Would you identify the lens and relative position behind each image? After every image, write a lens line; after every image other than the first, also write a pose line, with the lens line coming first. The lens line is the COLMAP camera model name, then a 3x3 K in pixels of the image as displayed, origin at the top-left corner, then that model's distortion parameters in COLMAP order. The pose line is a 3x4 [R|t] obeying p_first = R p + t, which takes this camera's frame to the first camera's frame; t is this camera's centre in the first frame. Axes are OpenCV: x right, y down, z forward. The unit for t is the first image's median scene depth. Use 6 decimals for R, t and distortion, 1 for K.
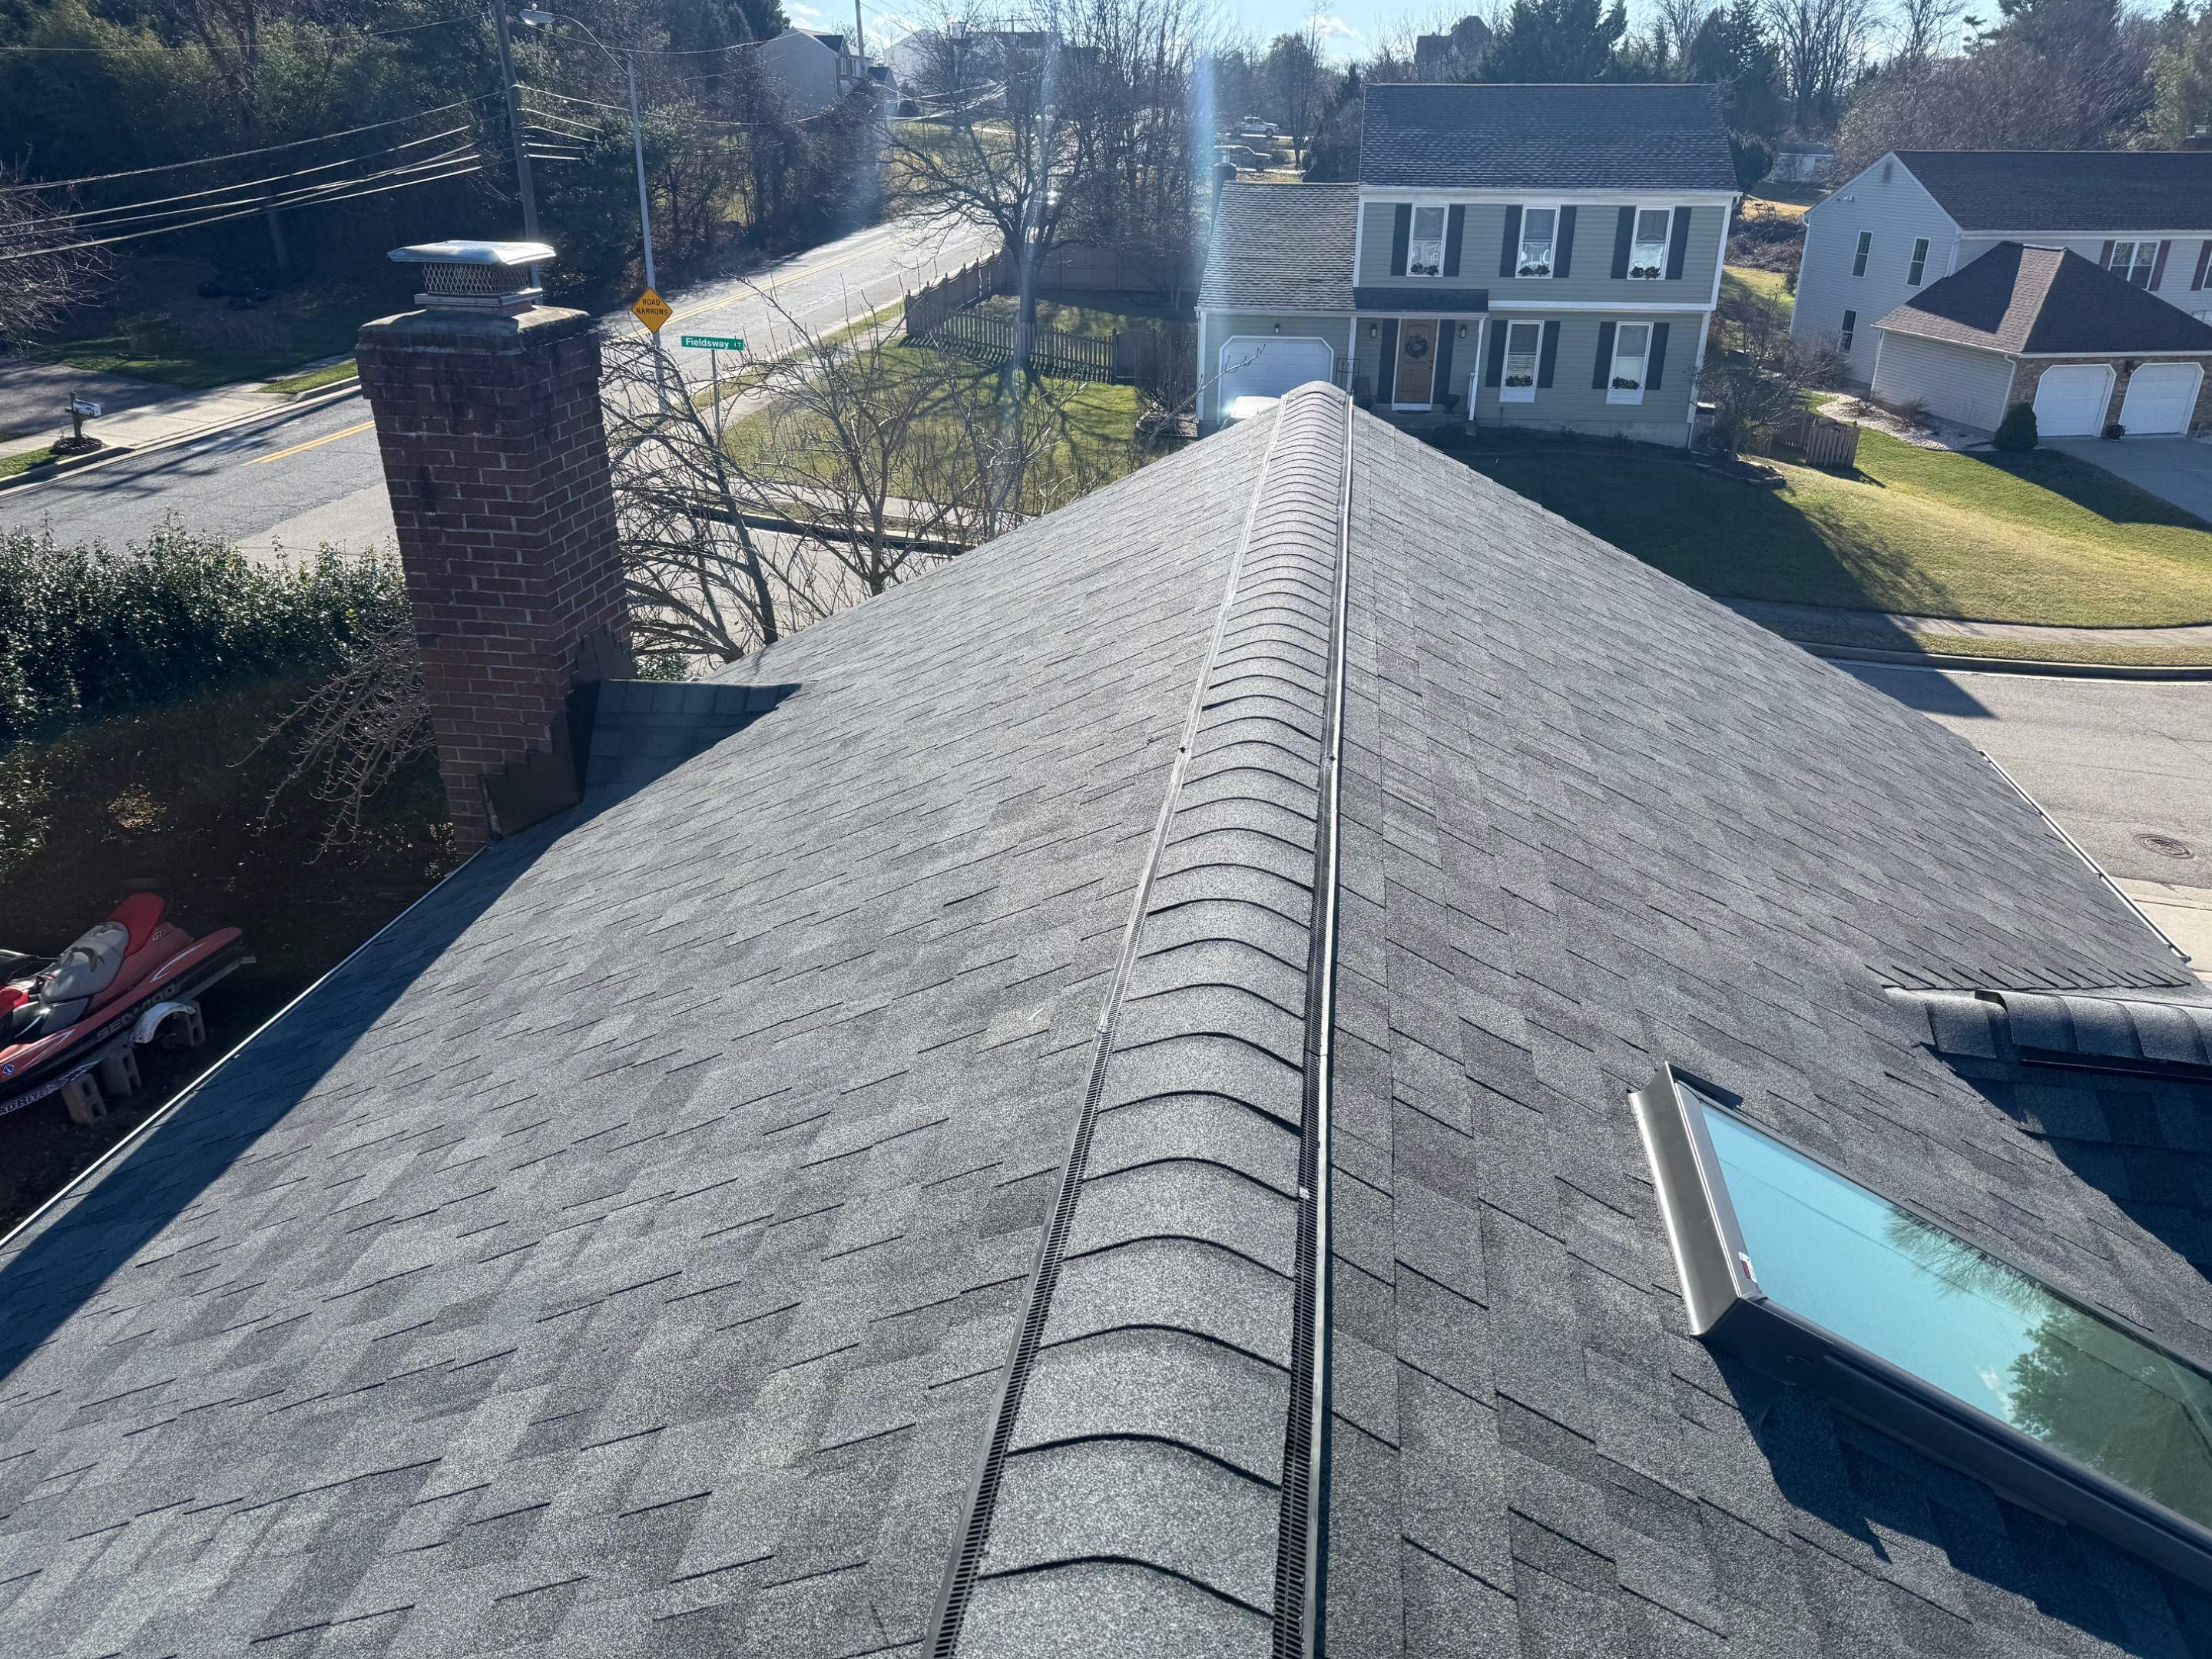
lens RADIAL K [[1559.8, 0, 1106.0], [0, 1559.8, 829.5], [0, 0, 1]] dist [-0.002721, -0.008835]
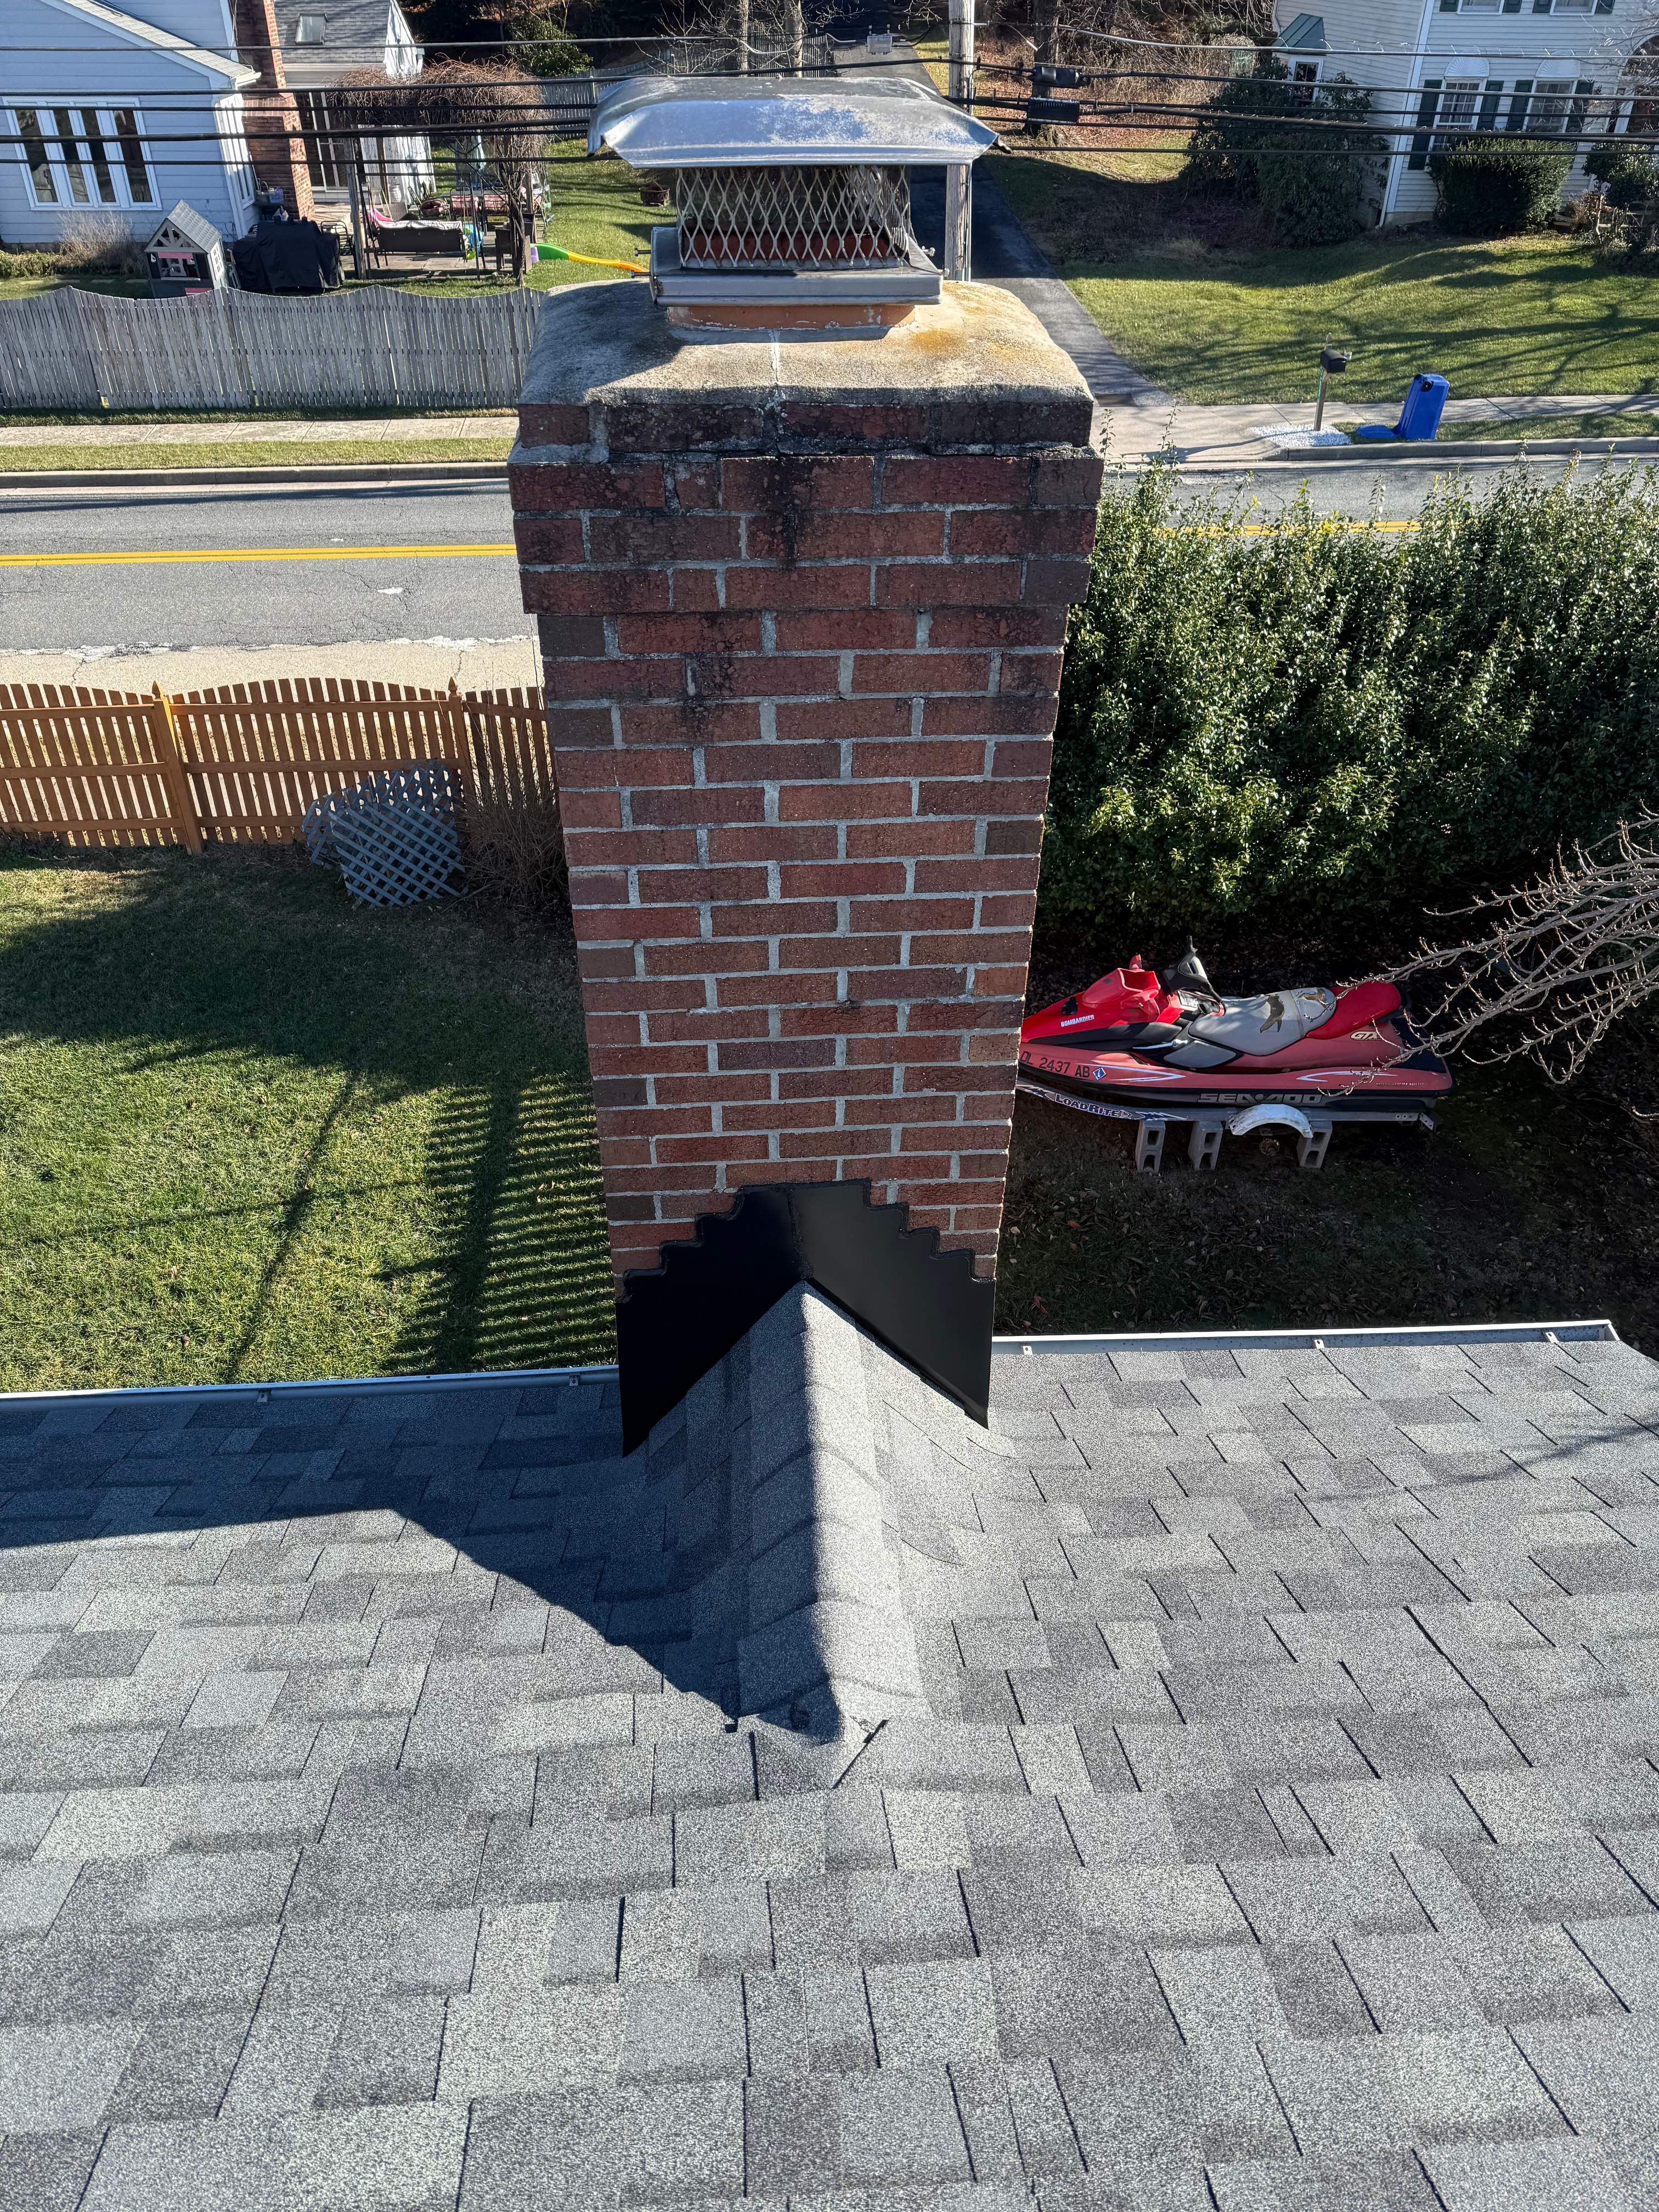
lens RADIAL K [[1536.3, 0, 829.5], [0, 1536.3, 1106.0], [0, 0, 1]] dist [0.000567, -0.010021]
pose [[0.210560, 0.587046, -0.781692, -0.015482], [-0.407894, 0.779445, 0.475487, -0.190179], [0.888418, 0.218729, 0.403572, 0.474460]]
